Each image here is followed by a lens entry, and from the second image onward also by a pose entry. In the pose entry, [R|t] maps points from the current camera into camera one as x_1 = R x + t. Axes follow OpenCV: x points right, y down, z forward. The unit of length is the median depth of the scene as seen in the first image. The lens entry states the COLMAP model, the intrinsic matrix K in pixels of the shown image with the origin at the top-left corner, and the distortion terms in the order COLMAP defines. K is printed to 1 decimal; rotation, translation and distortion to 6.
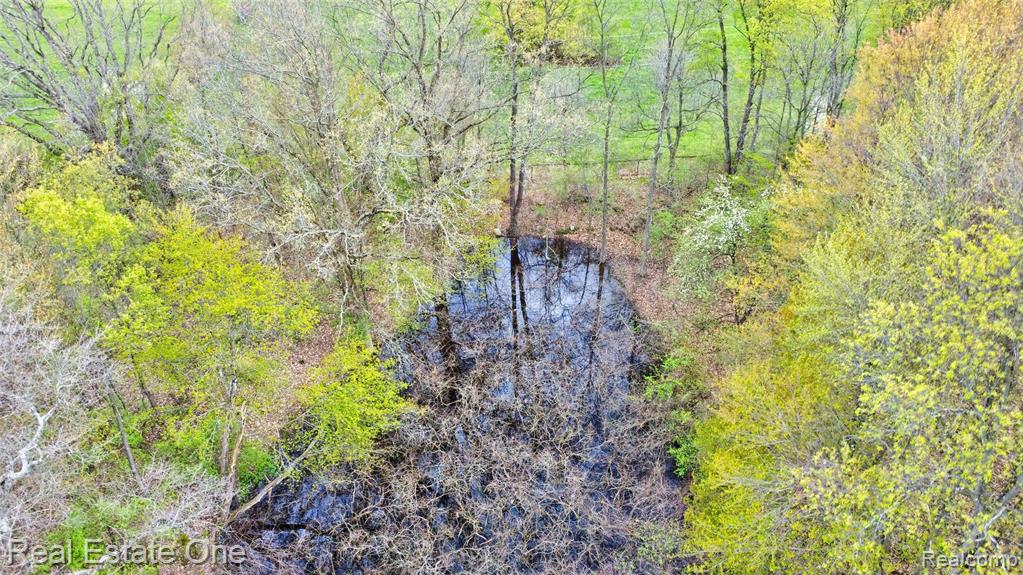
lens RADIAL K [[741.5, 0, 511.9], [0, 741.5, 287.2], [0, 0, 1]] dist [-0.029683, -0.007796]
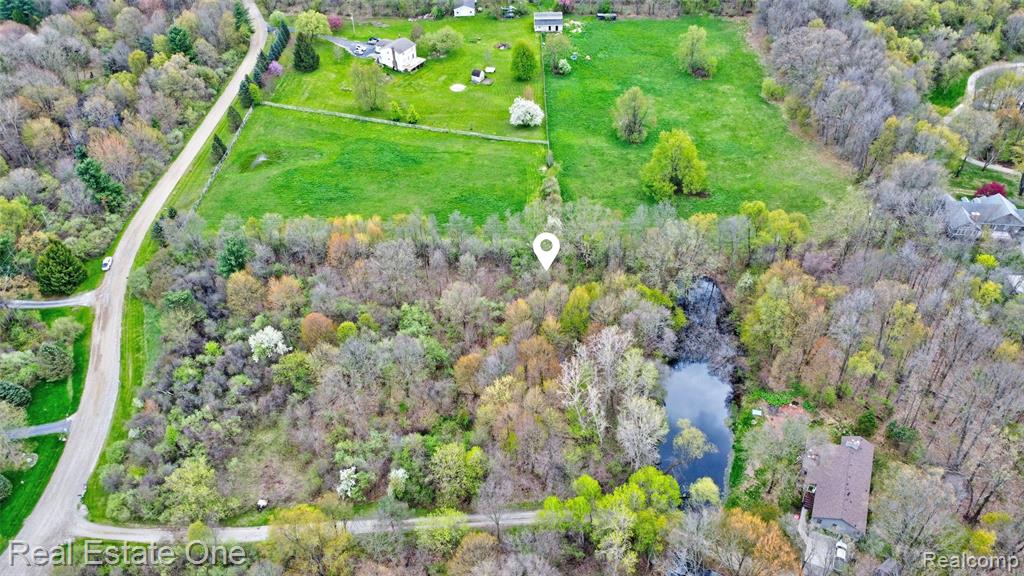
lens RADIAL K [[742.2, 0, 511.4], [0, 742.2, 288.6], [0, 0, 1]] dist [-0.029683, -0.007796]
pose [[0.999424, 0.016185, -0.029818, -0.917389], [-0.013395, 0.995714, 0.091510, -0.389854], [0.031171, -0.091058, 0.995358, -3.186575]]
